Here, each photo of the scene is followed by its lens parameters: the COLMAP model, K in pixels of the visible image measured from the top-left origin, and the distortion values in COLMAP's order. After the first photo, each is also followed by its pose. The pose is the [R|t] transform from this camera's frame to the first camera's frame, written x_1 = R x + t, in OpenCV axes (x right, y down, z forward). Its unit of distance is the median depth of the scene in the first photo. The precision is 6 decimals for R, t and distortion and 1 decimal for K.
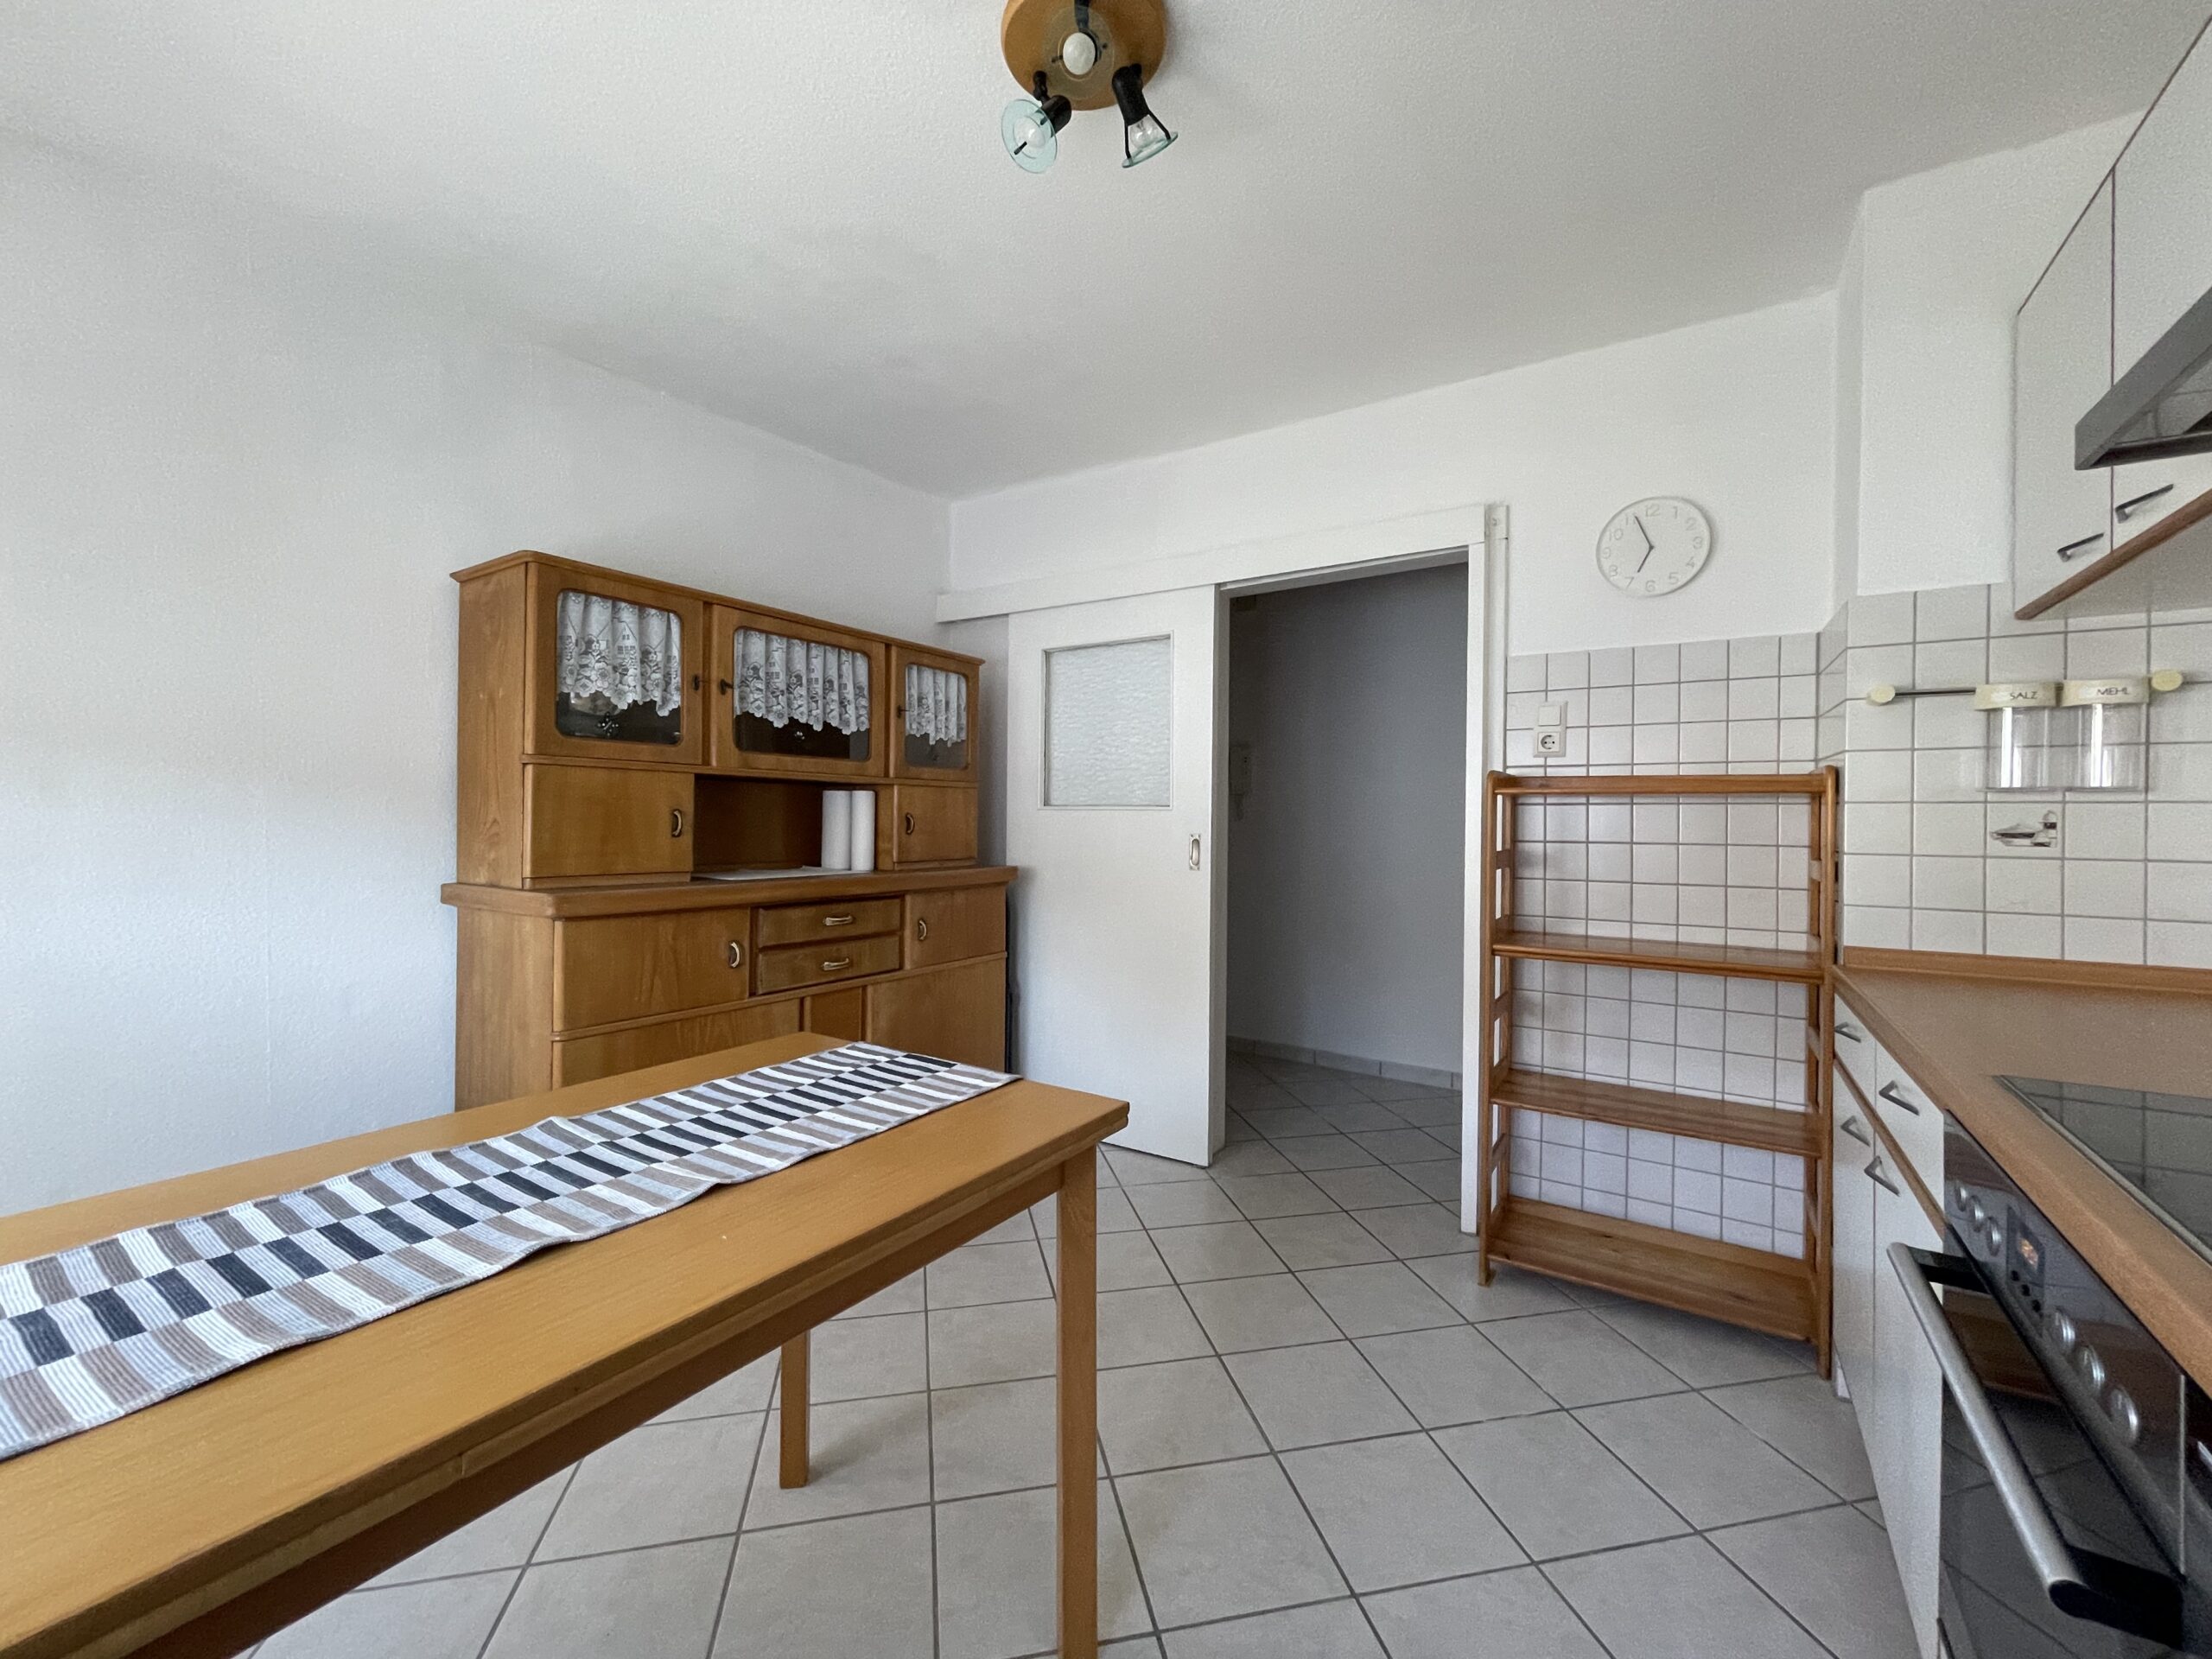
lens RADIAL K [[894.5, 0, 1100.8], [0, 894.5, 825.3], [0, 0, 1]] dist [-0.001221, -0.000529]
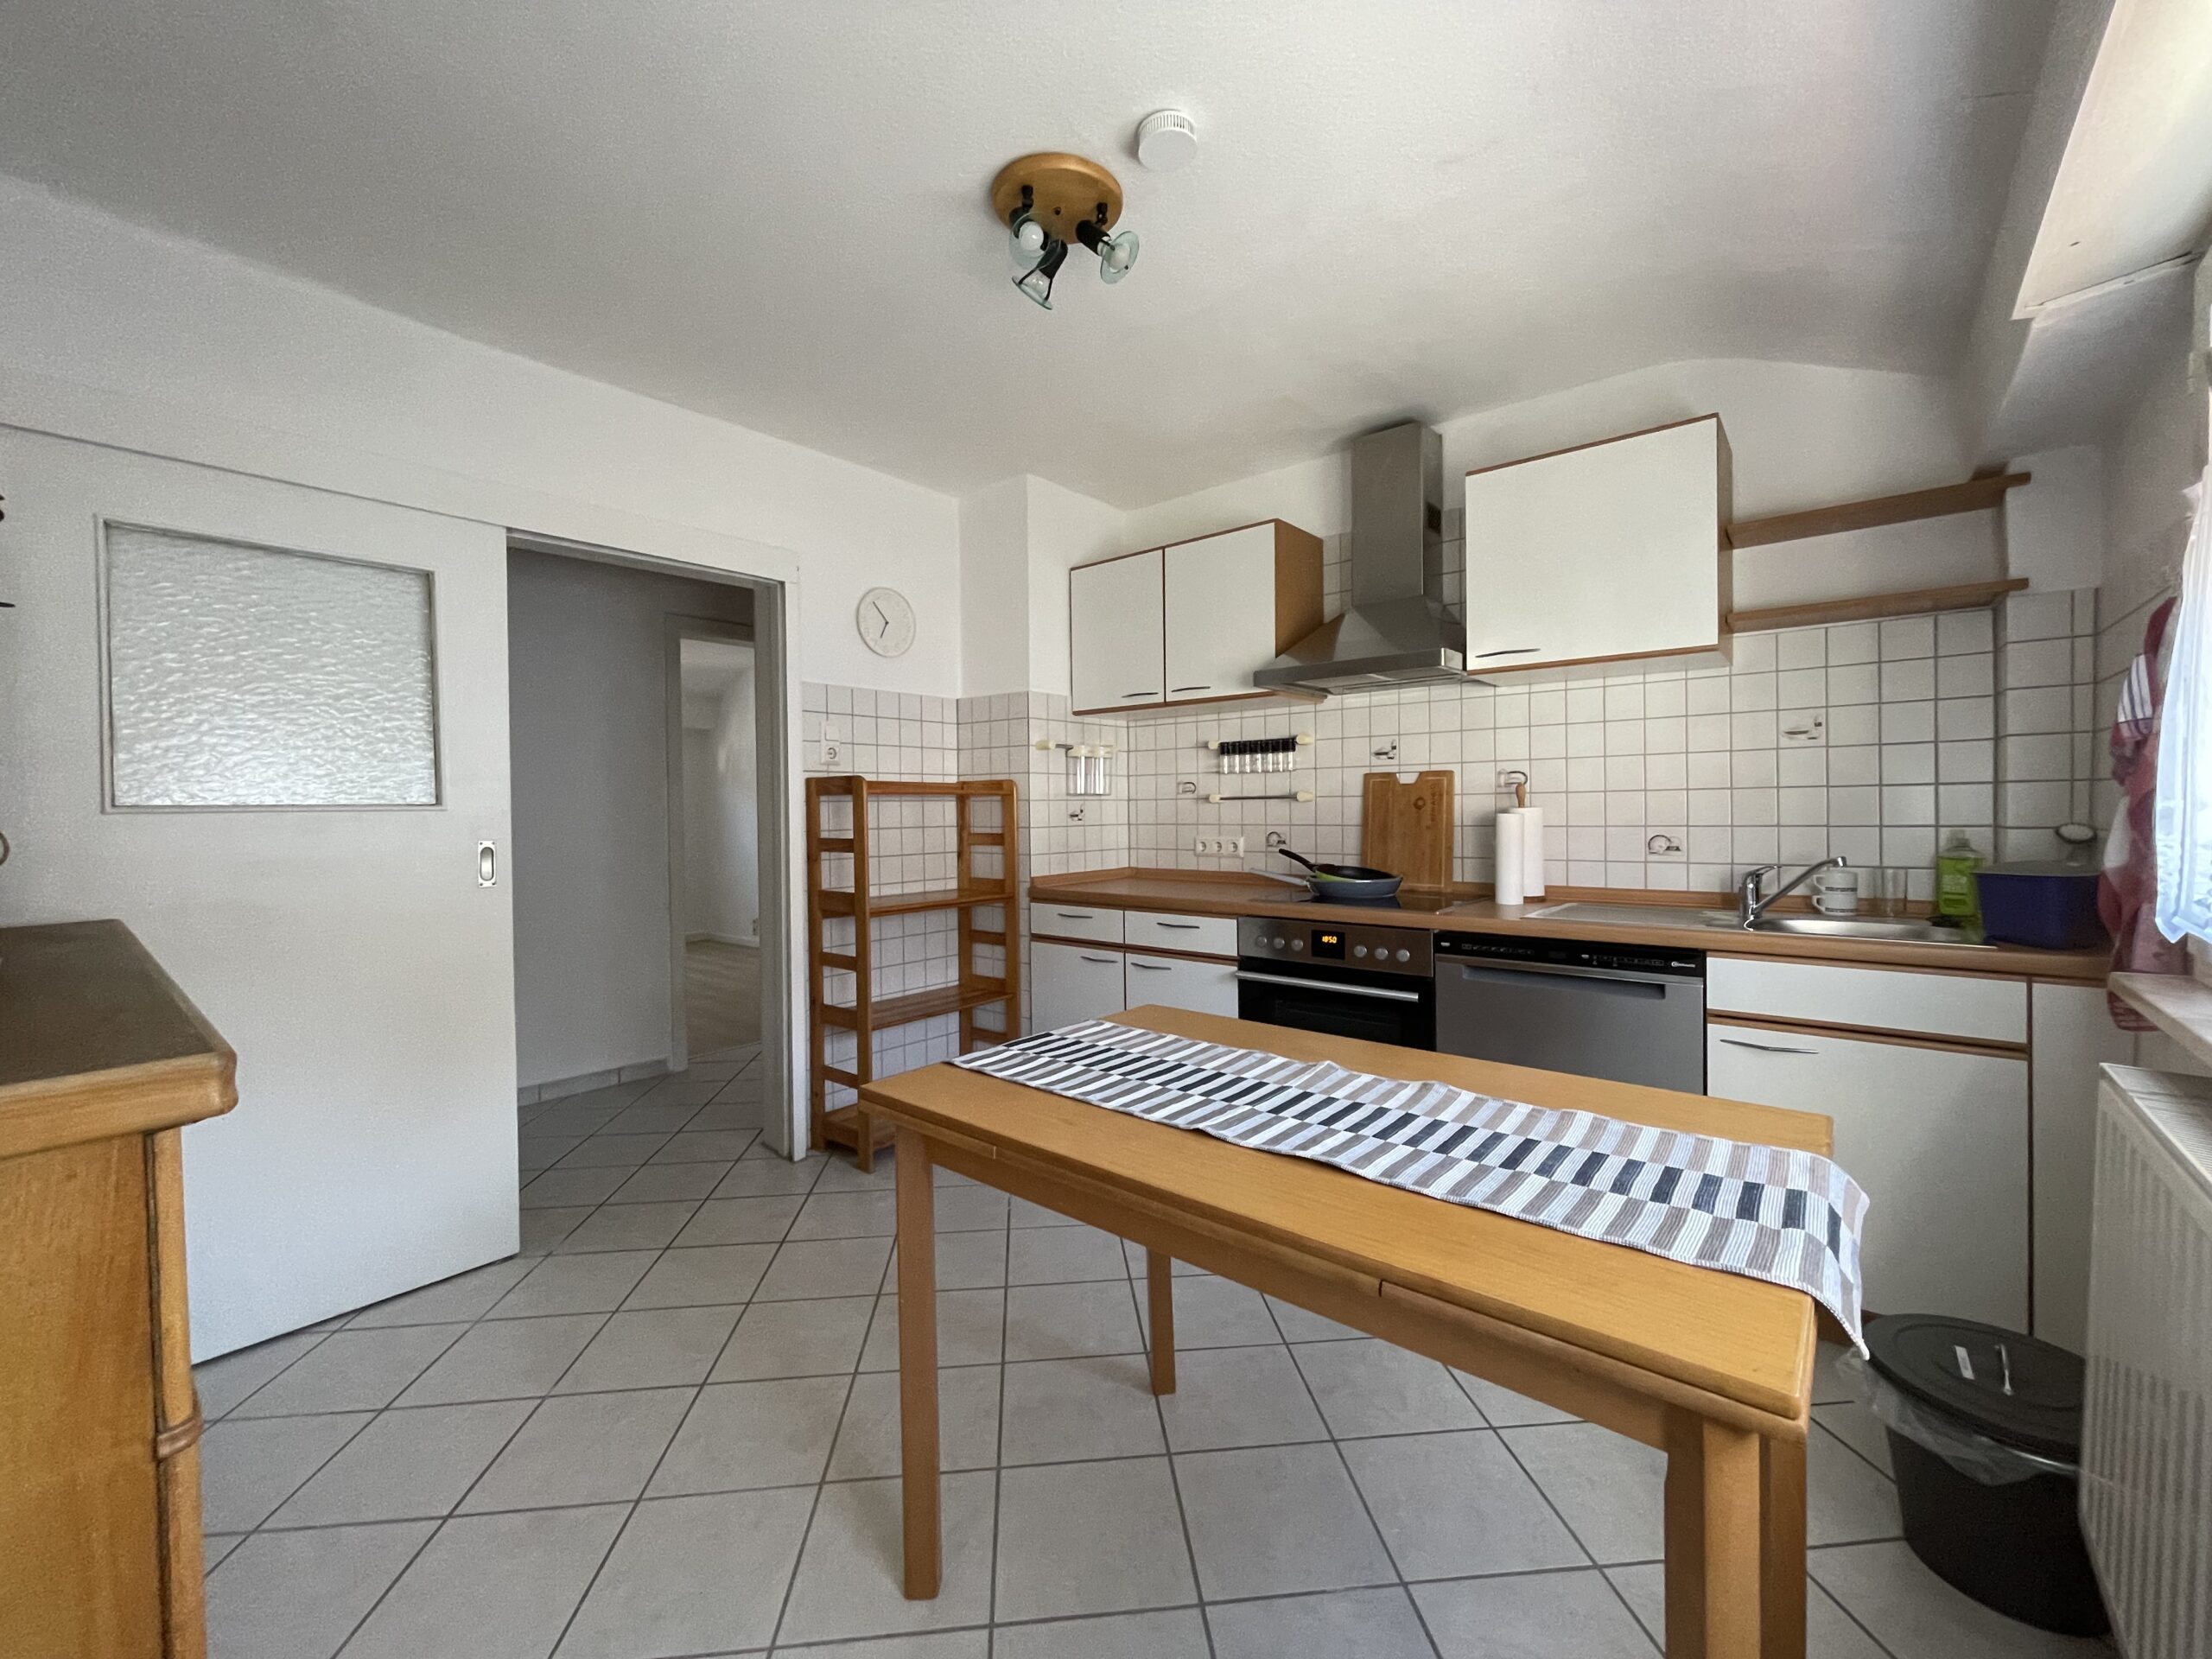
lens RADIAL K [[894.5, 0, 1108.8], [0, 894.5, 825.8], [0, 0, 1]] dist [-0.001221, -0.000529]
pose [[0.120145, -0.030276, 0.992295, -0.754640], [0.021086, 0.999387, 0.027939, -0.016463], [-0.992532, 0.017566, 0.120709, 0.458807]]
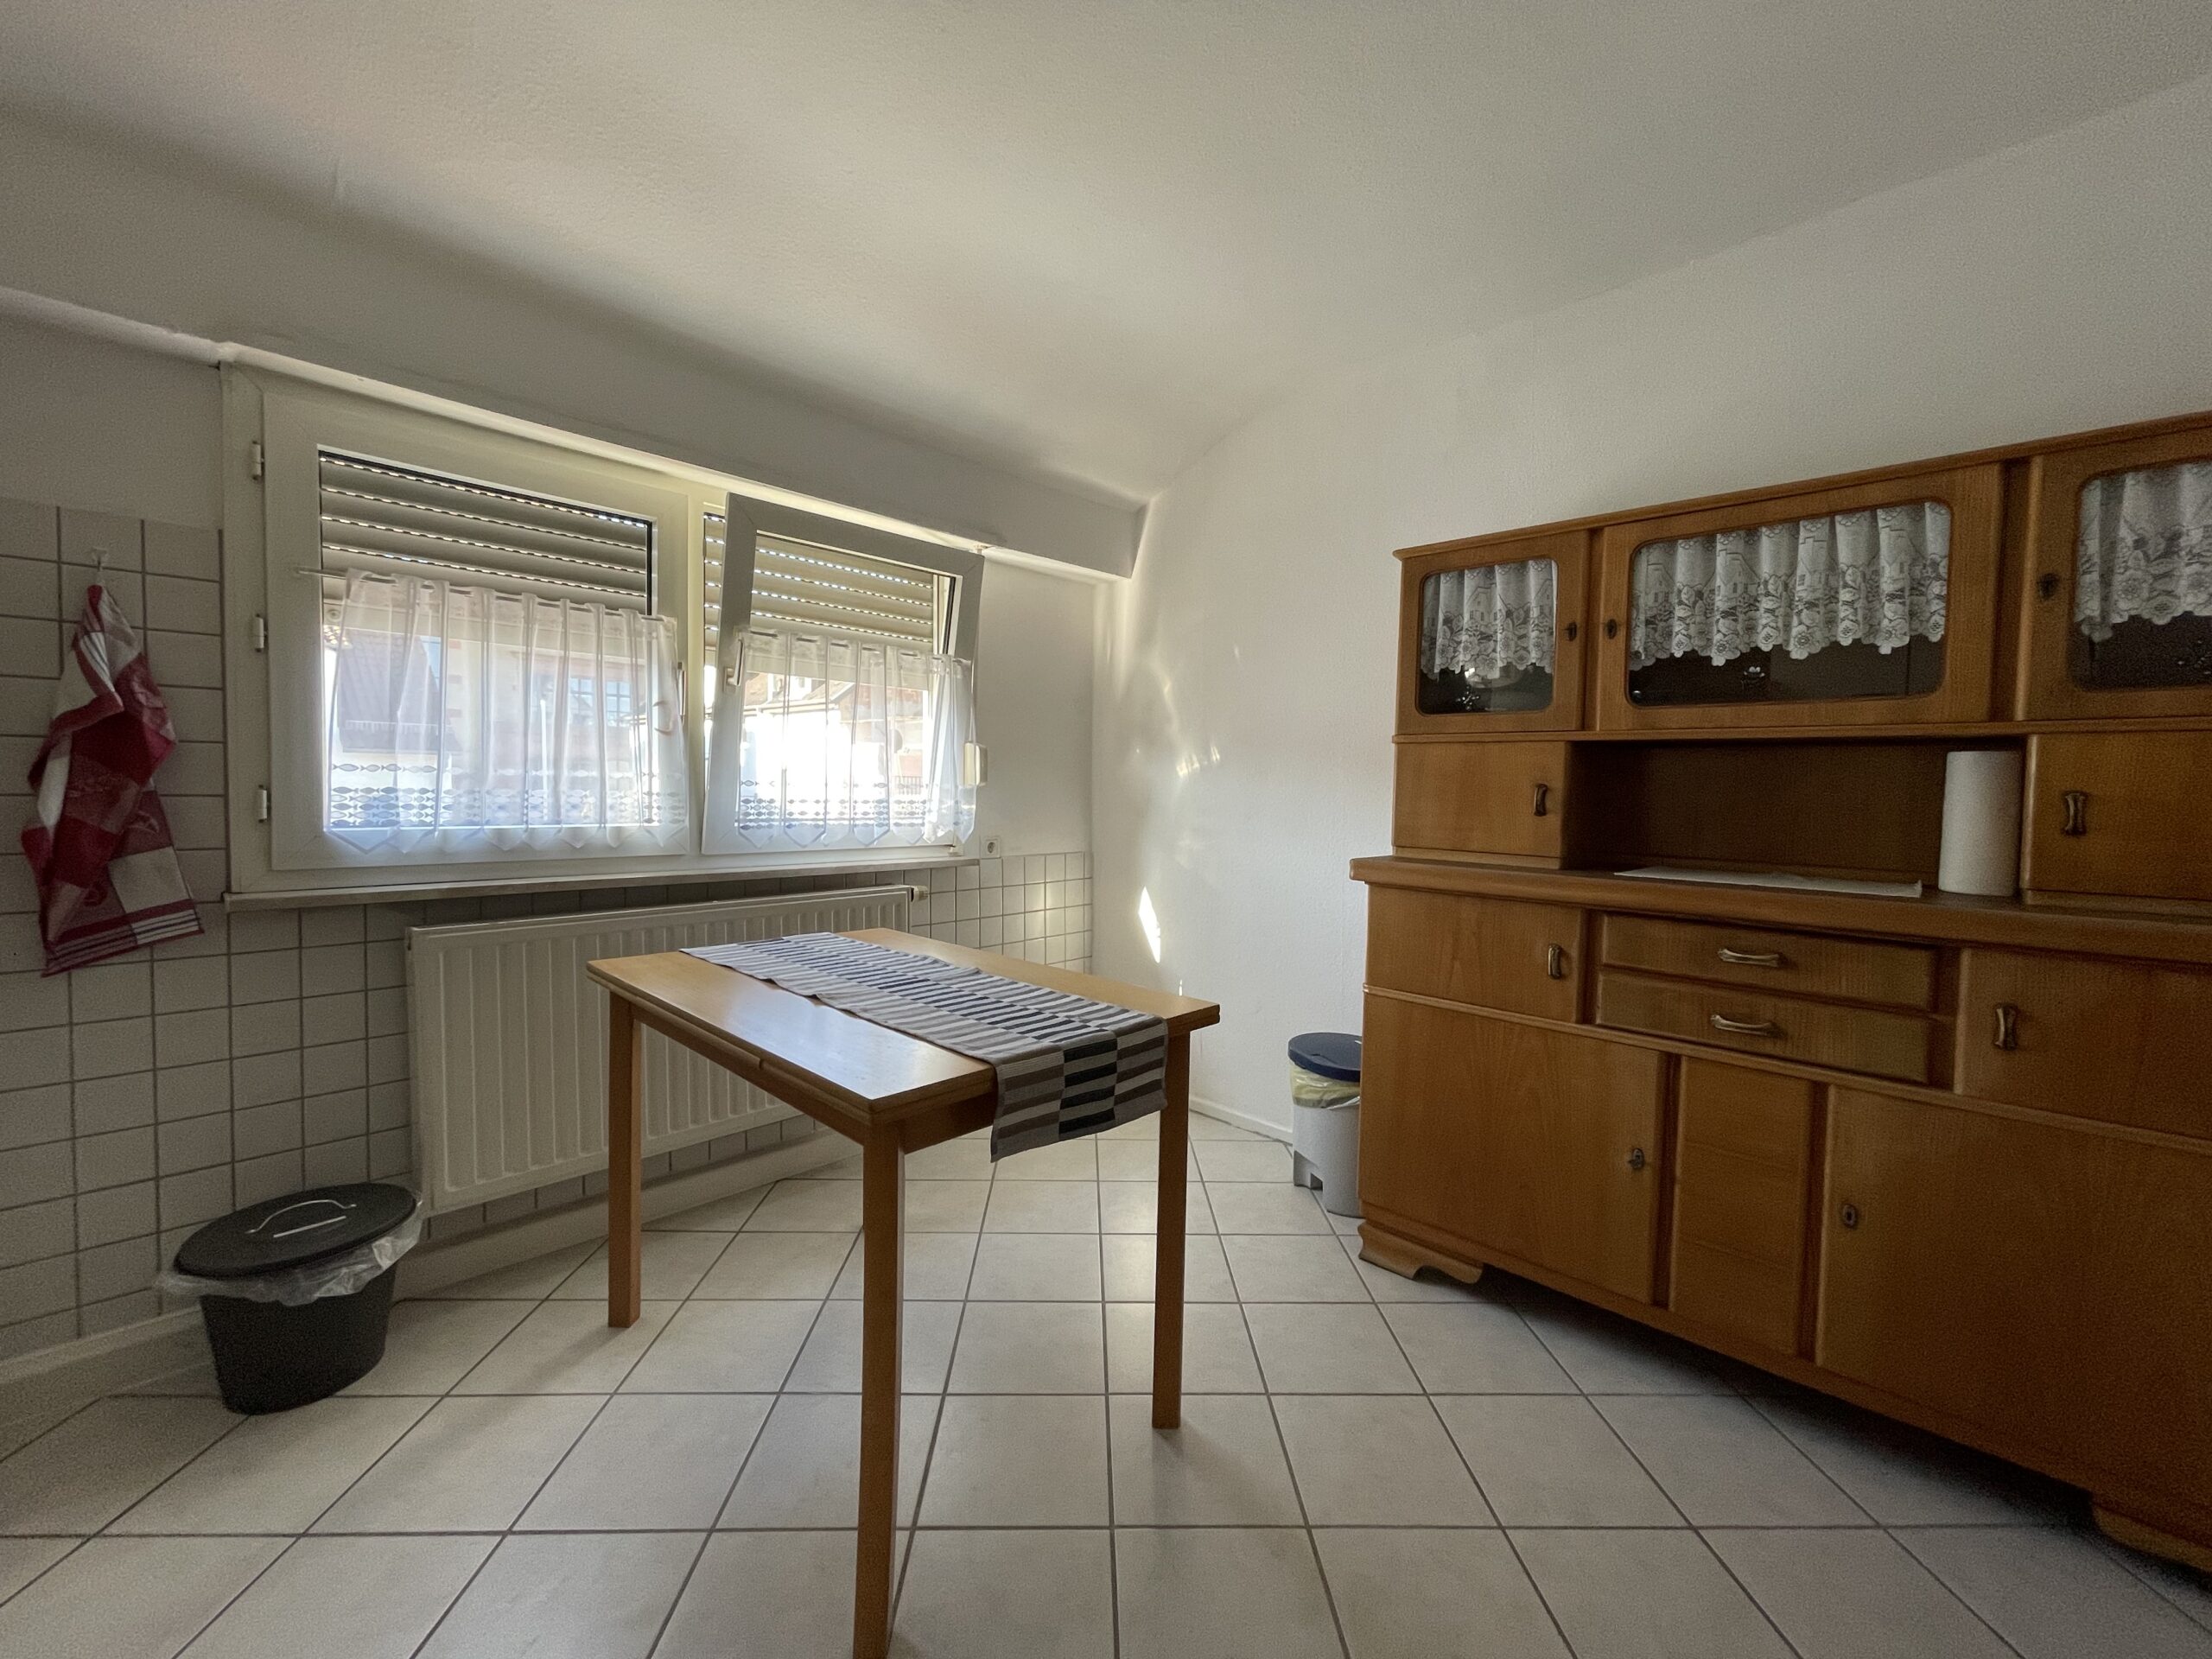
lens RADIAL K [[894.5, 0, 1111.5], [0, 894.5, 818.7], [0, 0, 1]] dist [-0.001221, -0.000529]
pose [[-0.174673, 0.023314, -0.984351, 0.439273], [-0.025635, 0.999273, 0.028216, 0.001977], [0.984293, 0.030163, -0.173948, 0.715292]]
